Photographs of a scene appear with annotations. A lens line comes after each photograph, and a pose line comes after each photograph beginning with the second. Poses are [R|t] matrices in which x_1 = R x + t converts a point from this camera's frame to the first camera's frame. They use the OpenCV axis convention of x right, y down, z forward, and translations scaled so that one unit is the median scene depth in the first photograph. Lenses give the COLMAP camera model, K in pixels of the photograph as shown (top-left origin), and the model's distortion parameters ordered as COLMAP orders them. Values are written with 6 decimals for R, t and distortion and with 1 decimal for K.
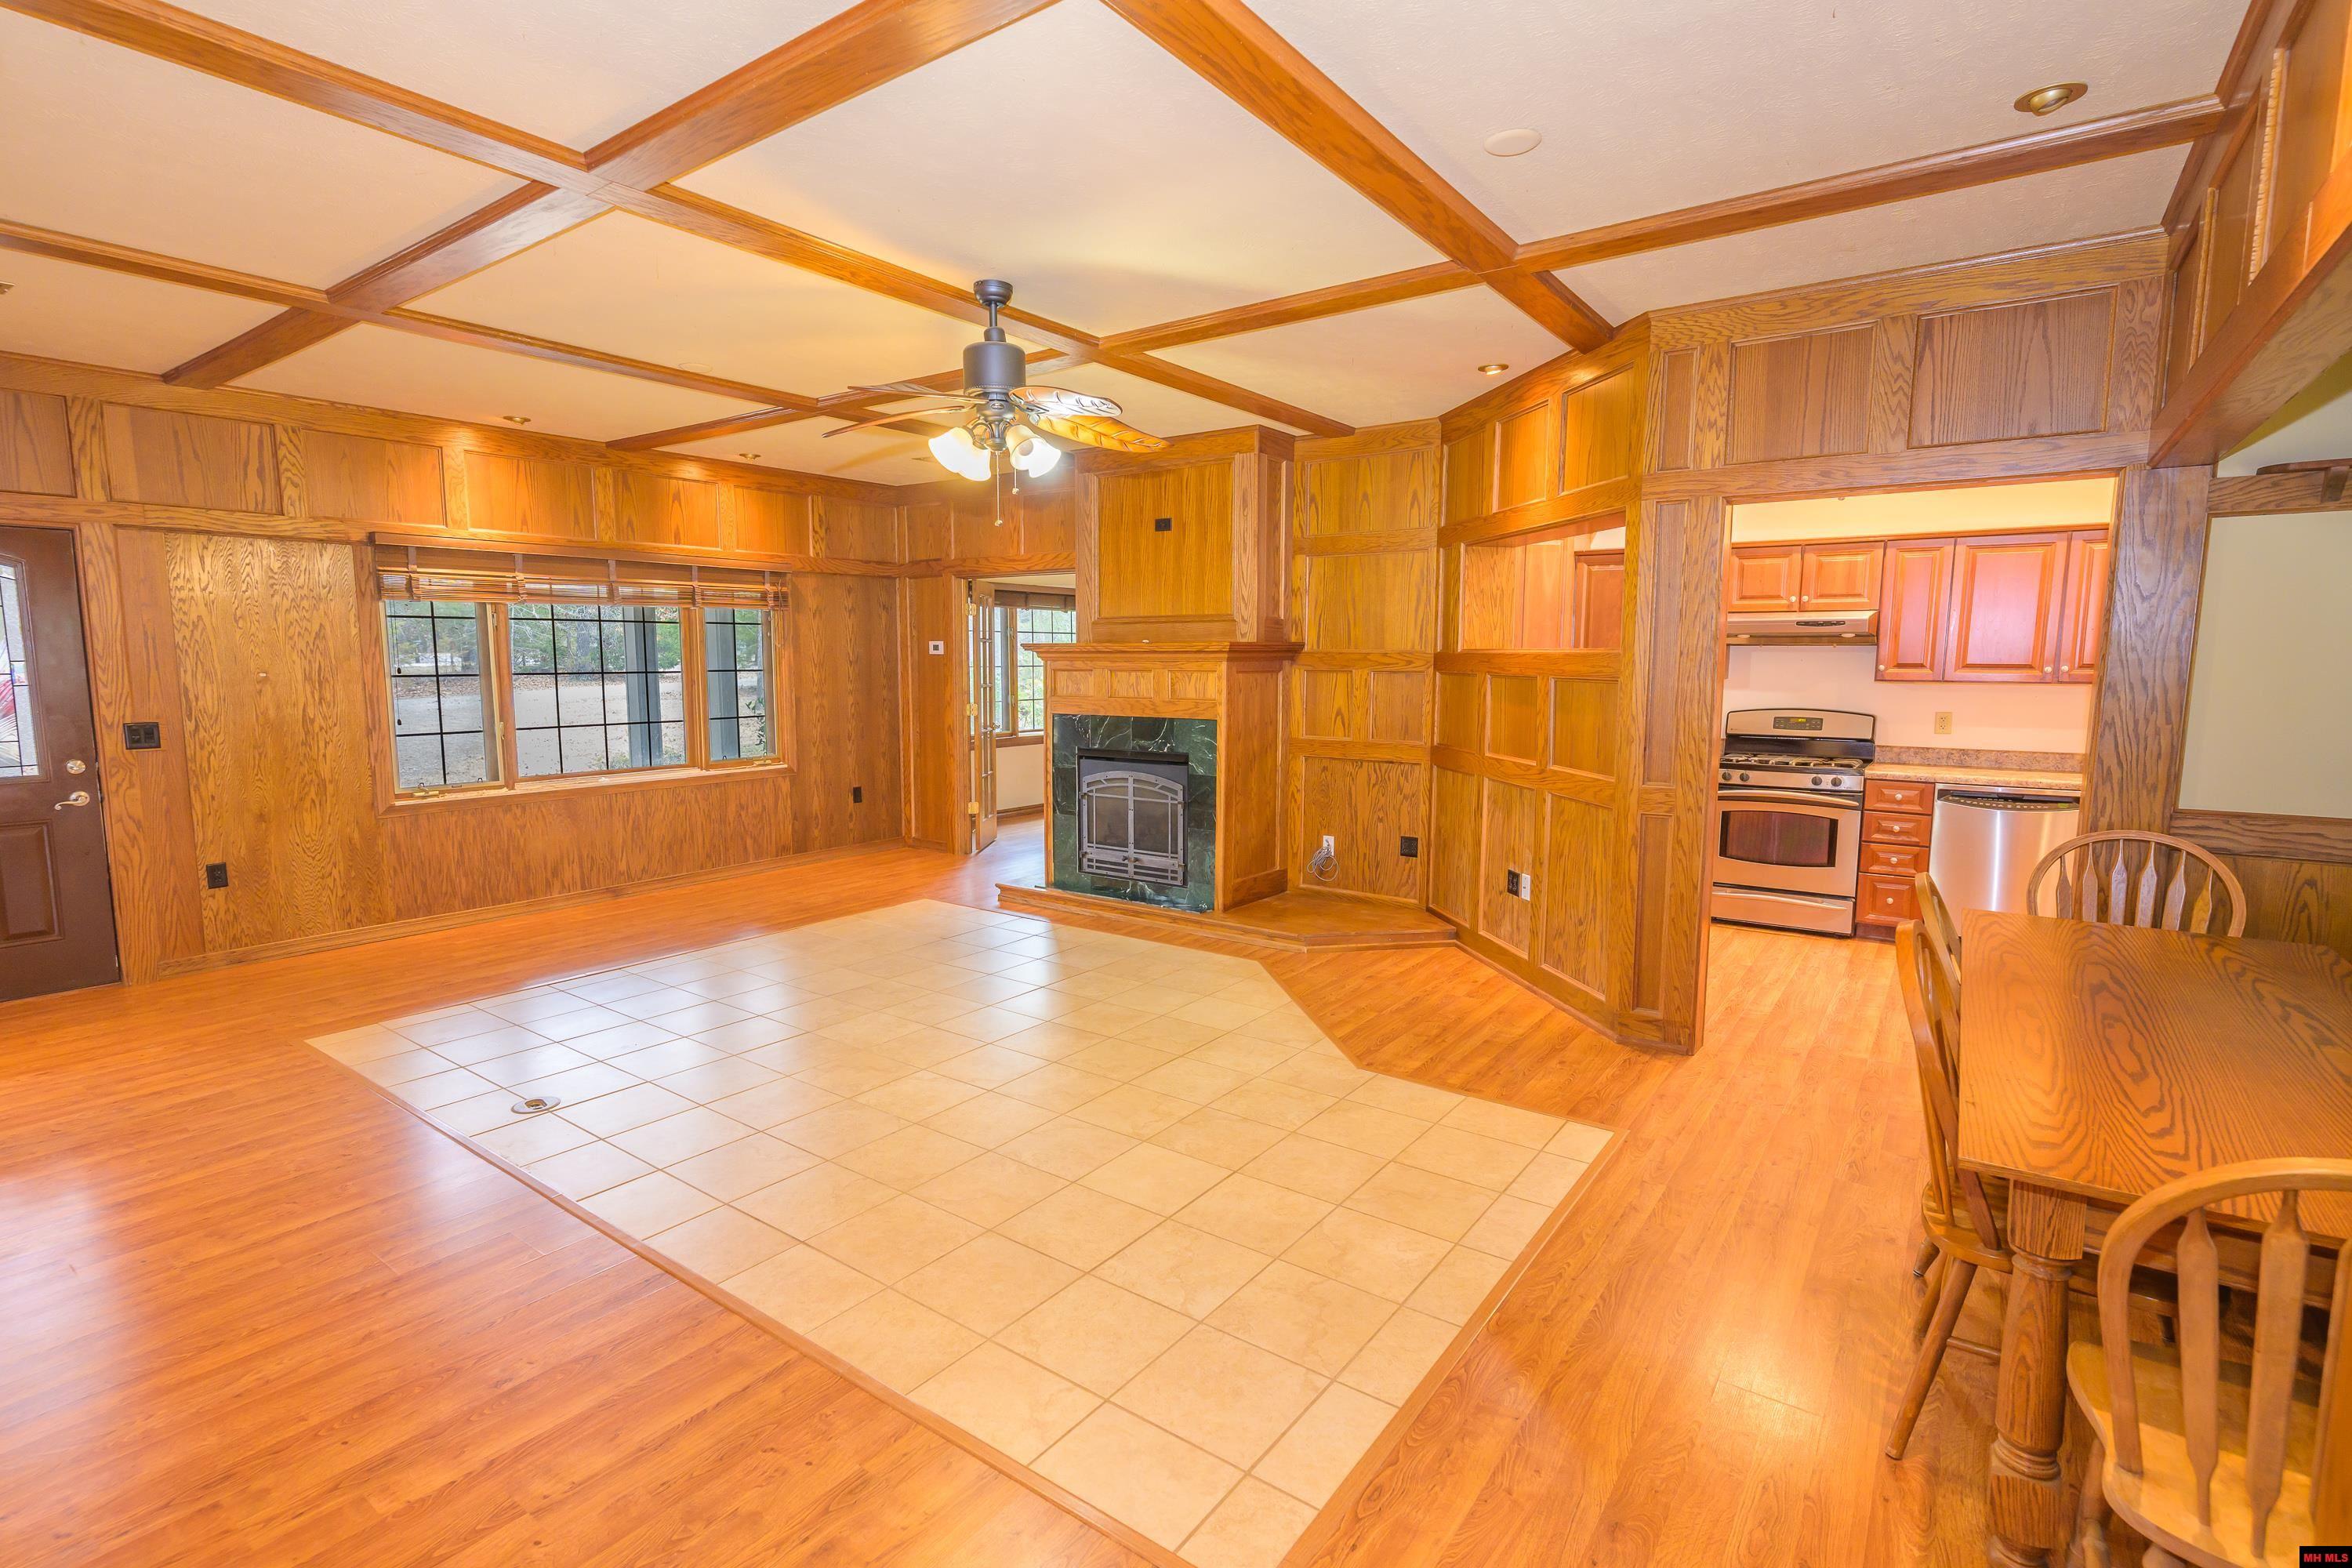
lens RADIAL K [[1115.9, 0, 1166.9], [0, 1115.9, 782.7], [0, 0, 1]] dist [-0.003815, 0.000245]
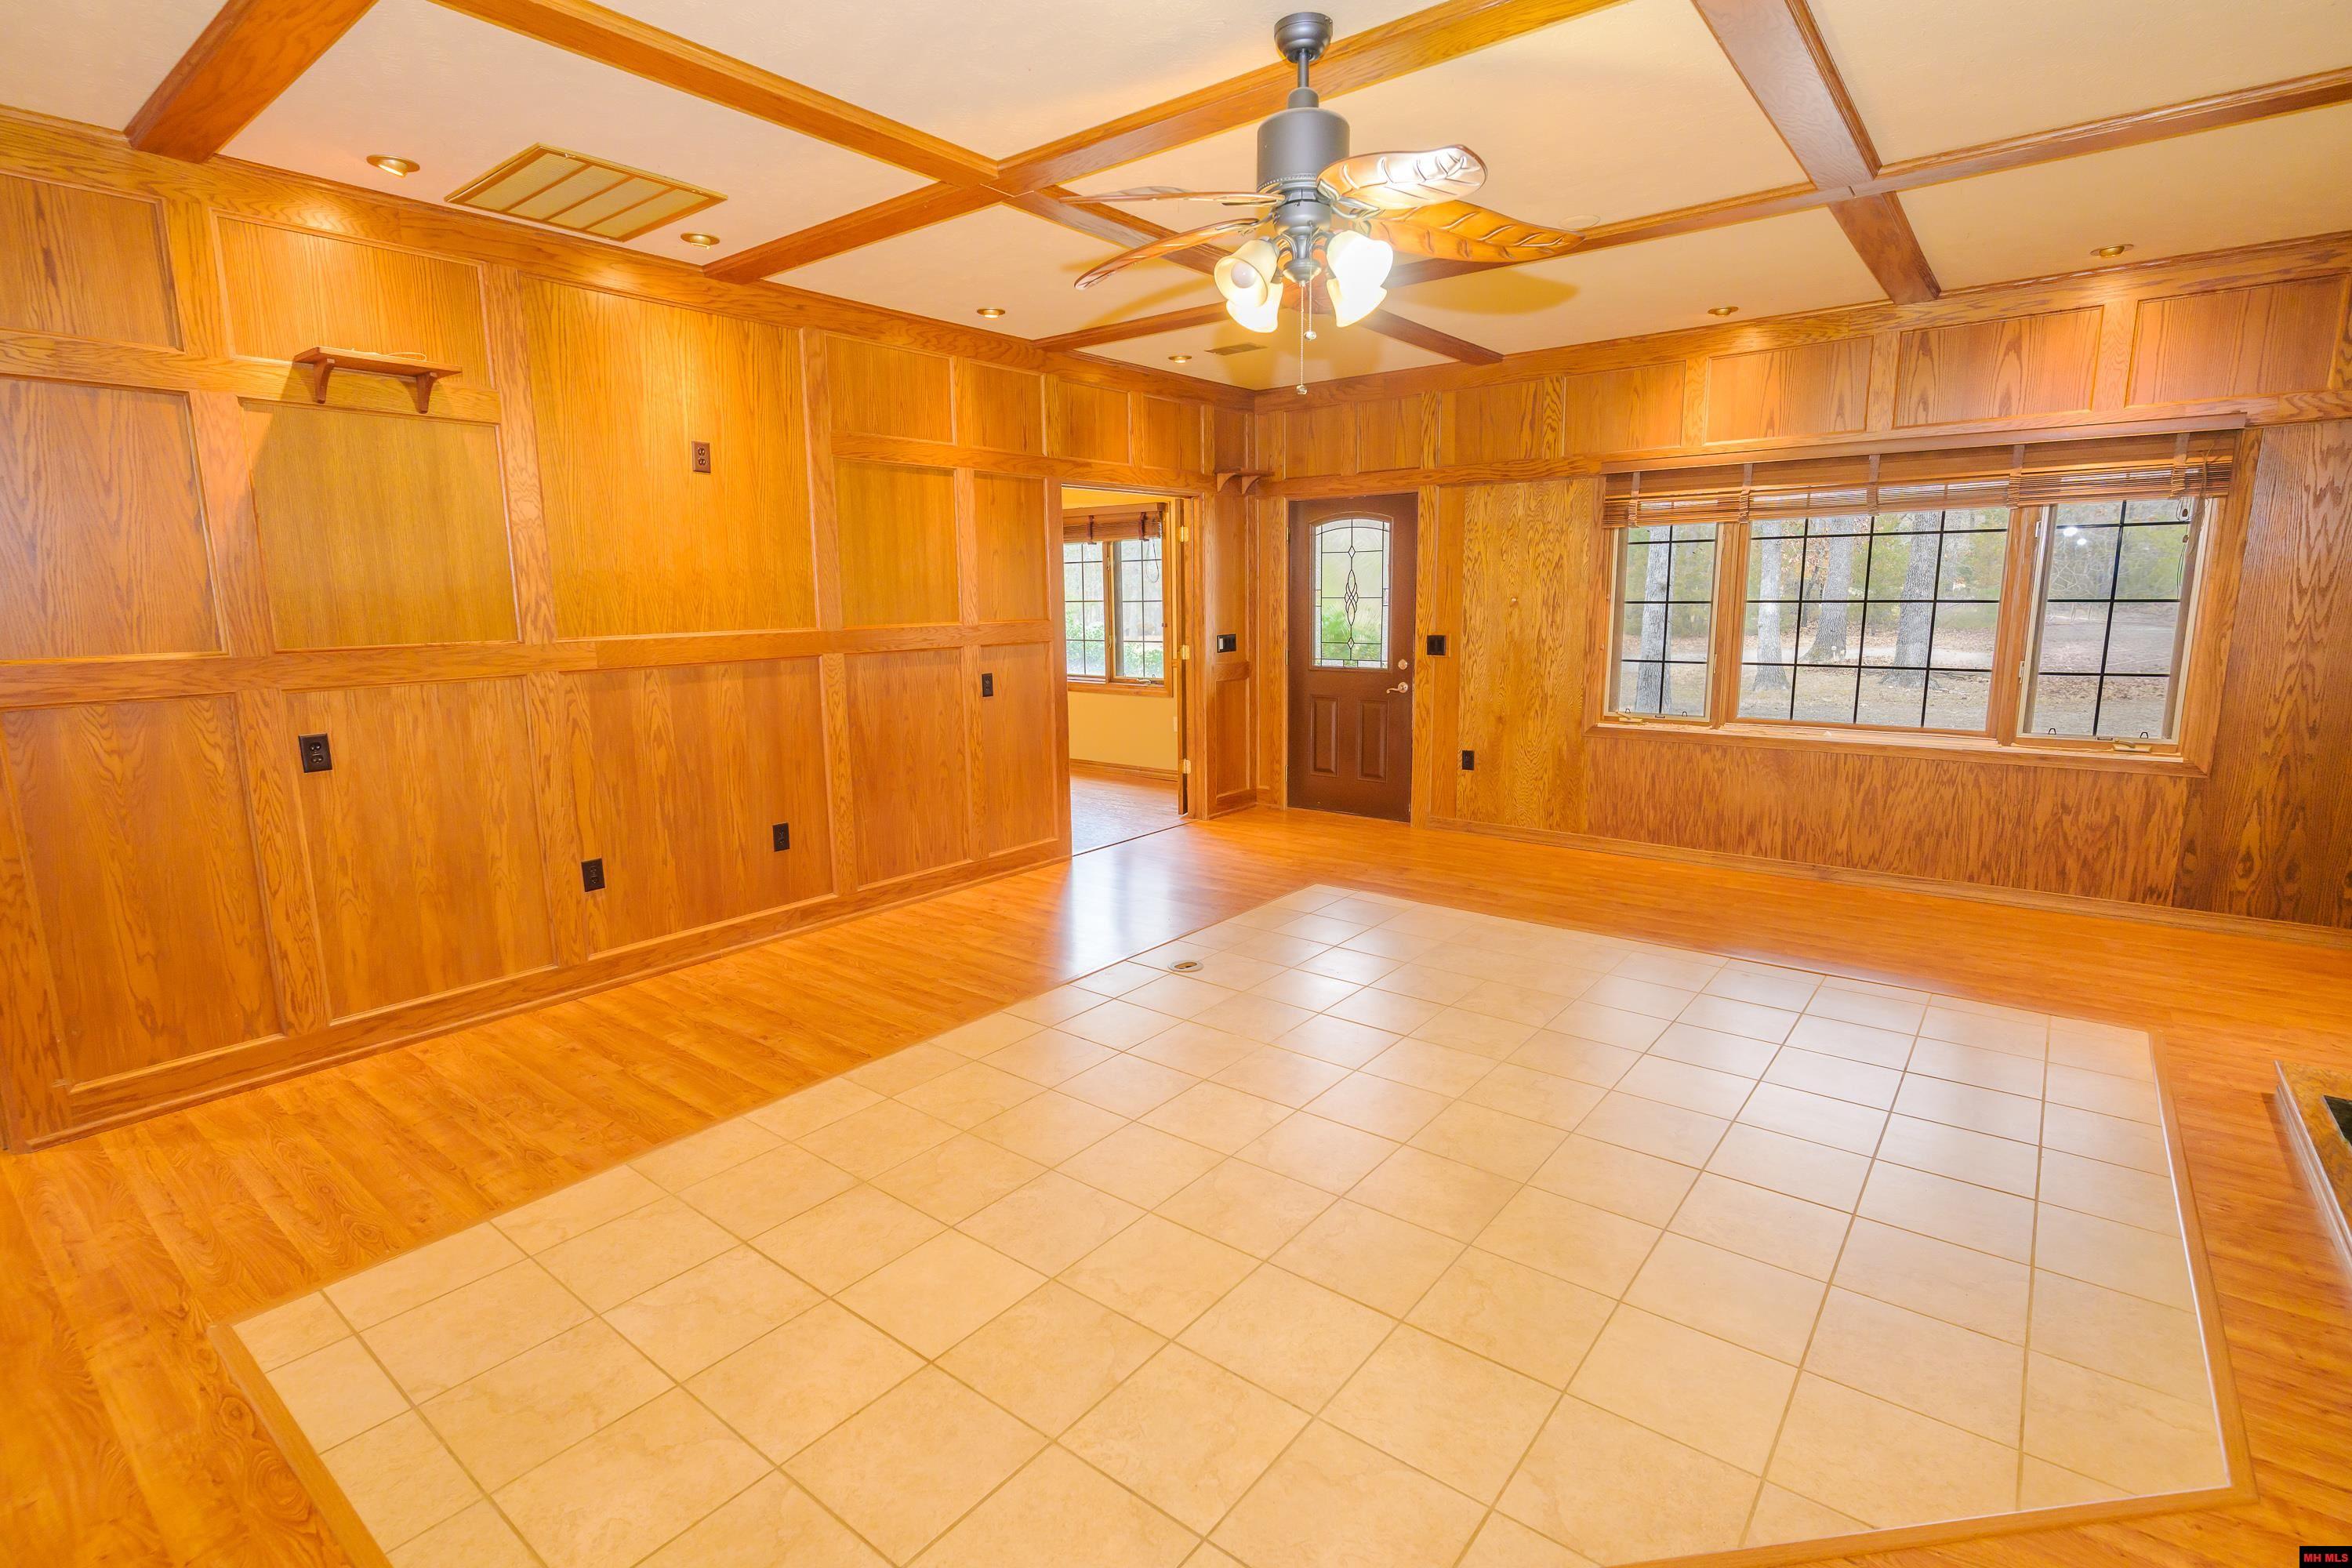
lens RADIAL K [[1123.3, 0, 1168.8], [0, 1123.3, 774.0], [0, 0, 1]] dist [0.004475, 0.000474]
pose [[-0.045847, 0.164127, -0.985373, 0.386578], [-0.100965, 0.980598, 0.168029, -0.074697], [0.993833, 0.107192, -0.028386, 0.651148]]
